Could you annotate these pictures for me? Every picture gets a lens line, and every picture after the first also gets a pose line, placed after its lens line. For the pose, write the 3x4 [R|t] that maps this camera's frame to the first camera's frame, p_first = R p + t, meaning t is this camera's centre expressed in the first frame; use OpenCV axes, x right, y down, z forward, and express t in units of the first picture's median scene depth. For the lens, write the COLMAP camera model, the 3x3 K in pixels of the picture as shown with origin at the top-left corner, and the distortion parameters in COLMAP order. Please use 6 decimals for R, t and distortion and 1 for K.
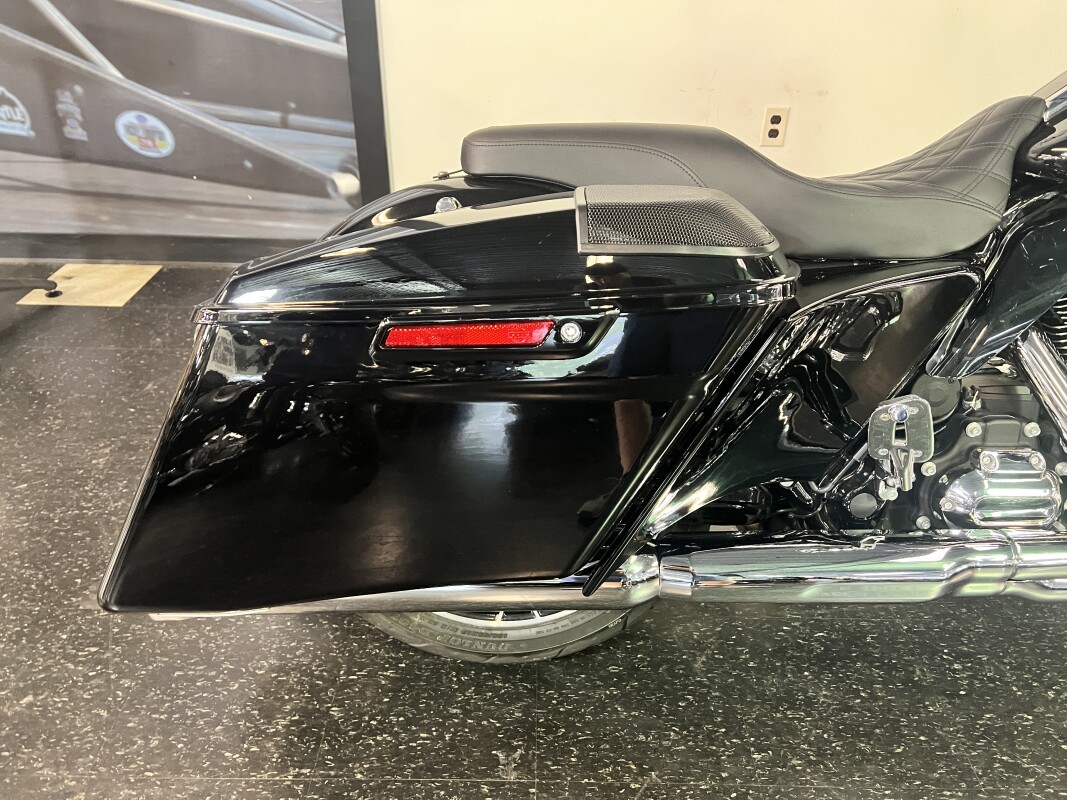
lens RADIAL K [[801.6, 0, 529.1], [0, 801.6, 402.3], [0, 0, 1]] dist [0.034981, -0.042183]
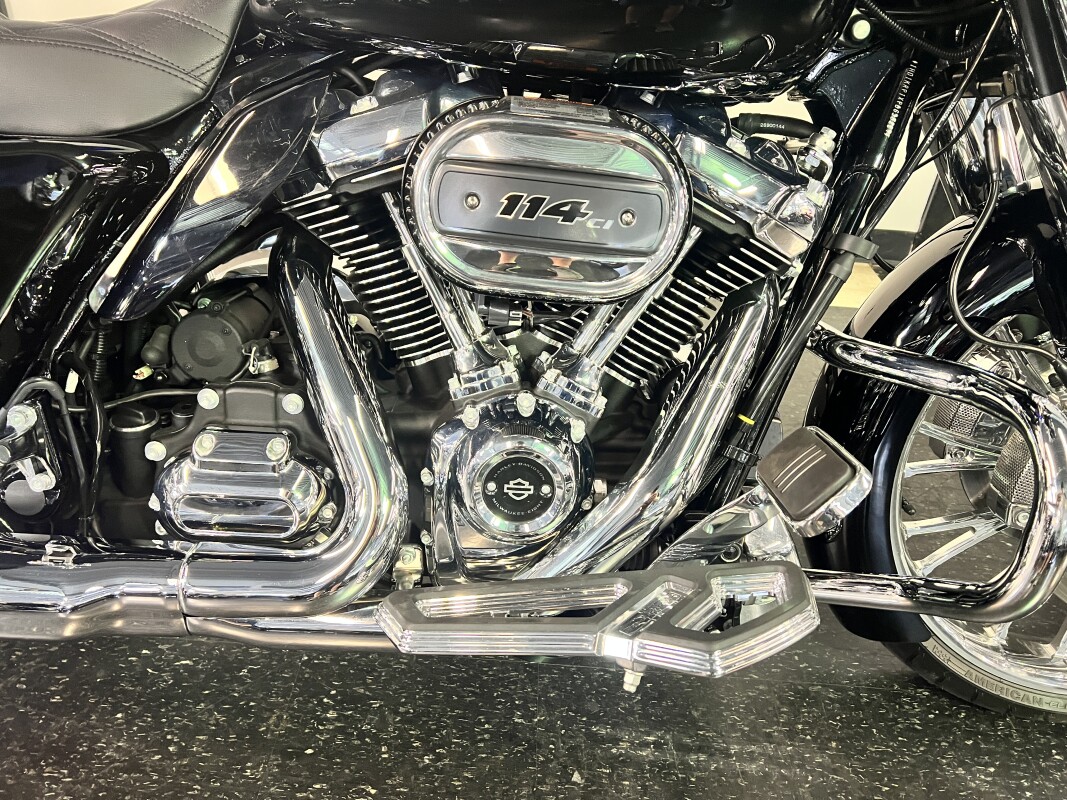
lens RADIAL K [[801.6, 0, 529.1], [0, 801.6, 402.3], [0, 0, 1]] dist [0.034981, -0.042183]
pose [[0.998286, 0.056461, 0.015375, 0.374593], [-0.056898, 0.997941, 0.029595, 0.000004], [-0.013673, -0.030419, 0.999444, 0.133978]]
